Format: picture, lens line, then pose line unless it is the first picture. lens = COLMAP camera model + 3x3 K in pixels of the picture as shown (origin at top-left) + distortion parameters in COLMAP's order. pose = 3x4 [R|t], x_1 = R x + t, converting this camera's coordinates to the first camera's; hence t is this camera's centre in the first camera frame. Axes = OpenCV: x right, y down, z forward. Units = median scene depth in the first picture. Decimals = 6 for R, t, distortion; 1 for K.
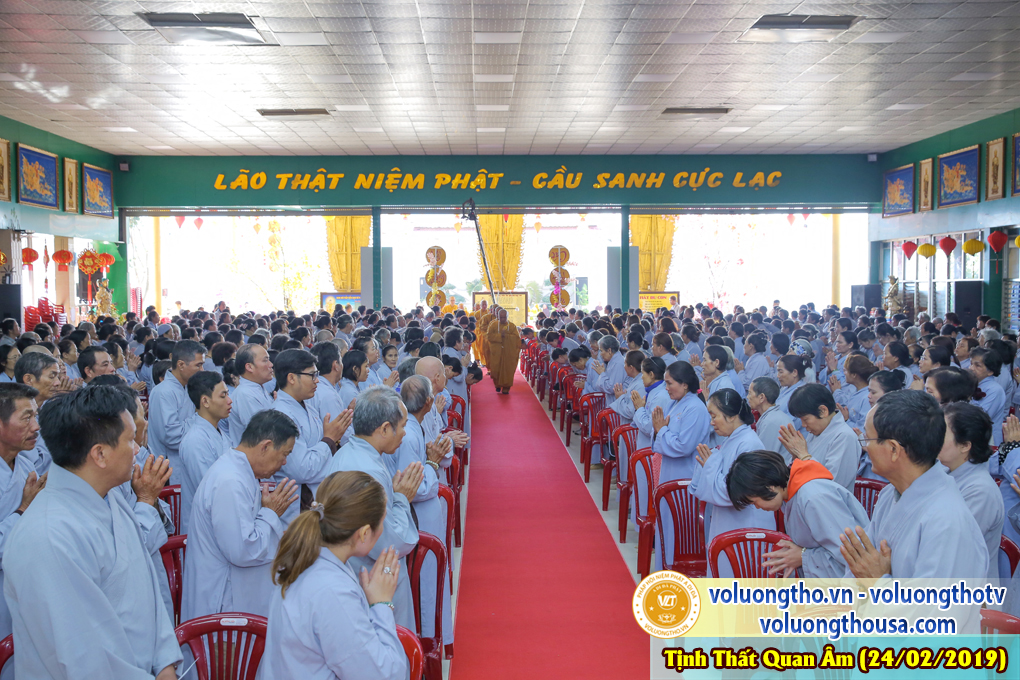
lens RADIAL K [[996.4, 0, 510.0], [0, 996.4, 340.0], [0, 0, 1]] dist [-0.013975, 0.103368]
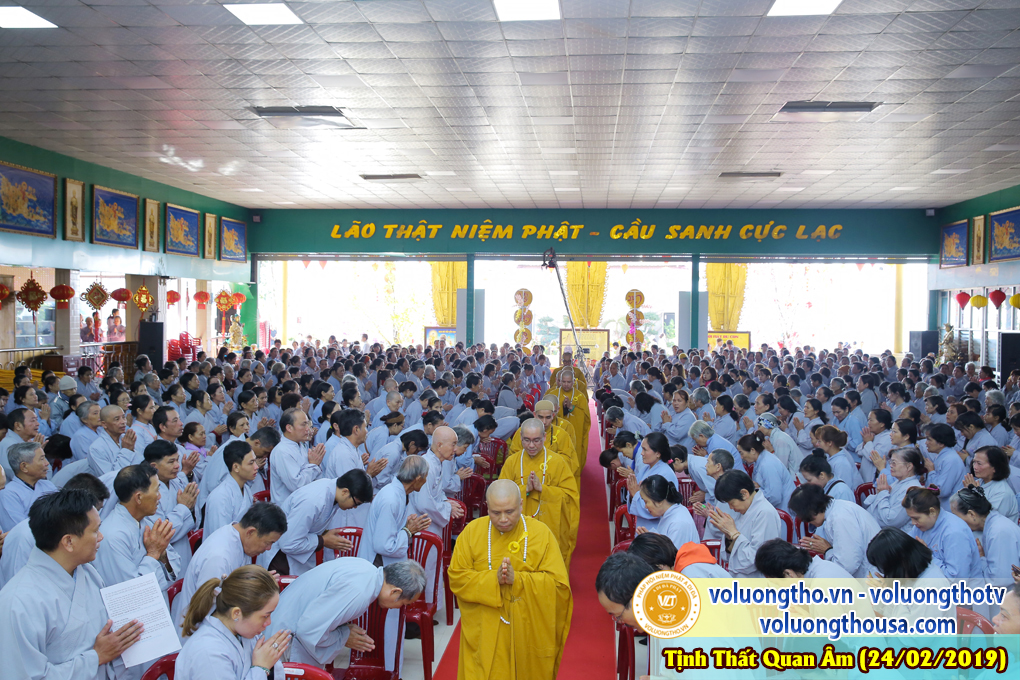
lens RADIAL K [[914.1, 0, 510.0], [0, 914.1, 340.0], [0, 0, 1]] dist [-0.045064, 0.108158]
pose [[0.992695, 0.019537, -0.119055, 0.035810], [-0.022182, 0.999535, -0.020930, -0.016220], [0.118591, 0.023418, 0.992667, -0.017315]]
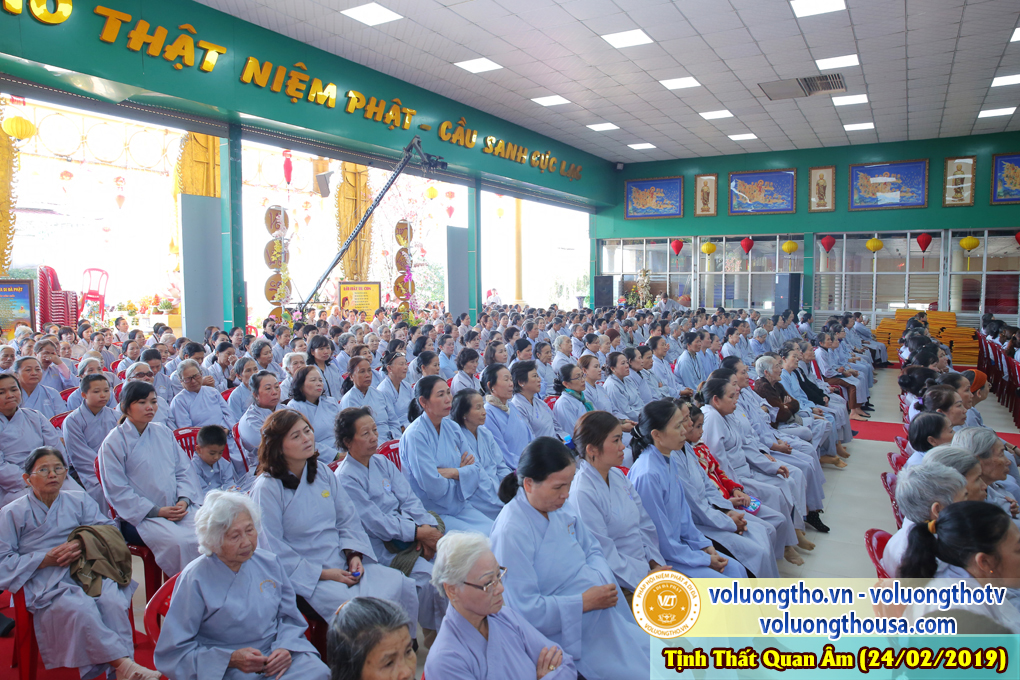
lens RADIAL K [[691.8, 0, 510.0], [0, 691.8, 340.0], [0, 0, 1]] dist [-0.108948, 0.079317]
pose [[0.529176, -0.063036, 0.846167, -0.396404], [0.041710, 0.997964, 0.048260, -0.024949], [-0.847486, 0.009755, 0.530727, 0.691156]]
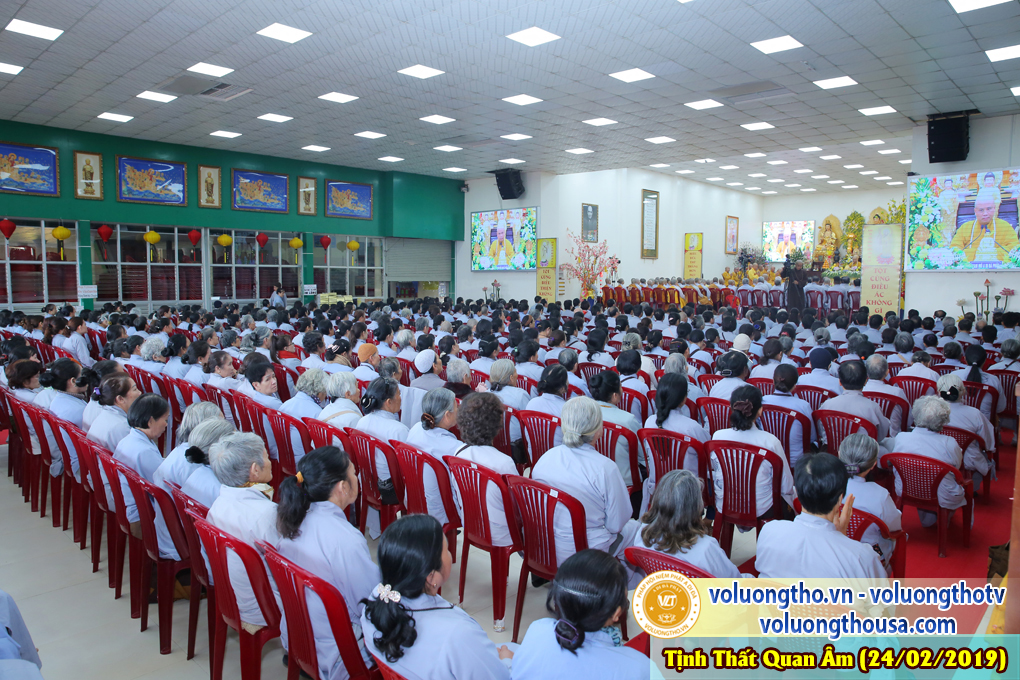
lens RADIAL K [[691.8, 0, 510.0], [0, 691.8, 340.0], [0, 0, 1]] dist [-0.108948, 0.079317]
pose [[-0.706981, -0.065431, 0.704199, -0.405872], [0.029835, 0.992065, 0.122132, -0.052622], [-0.706603, 0.107355, -0.699419, 1.220524]]
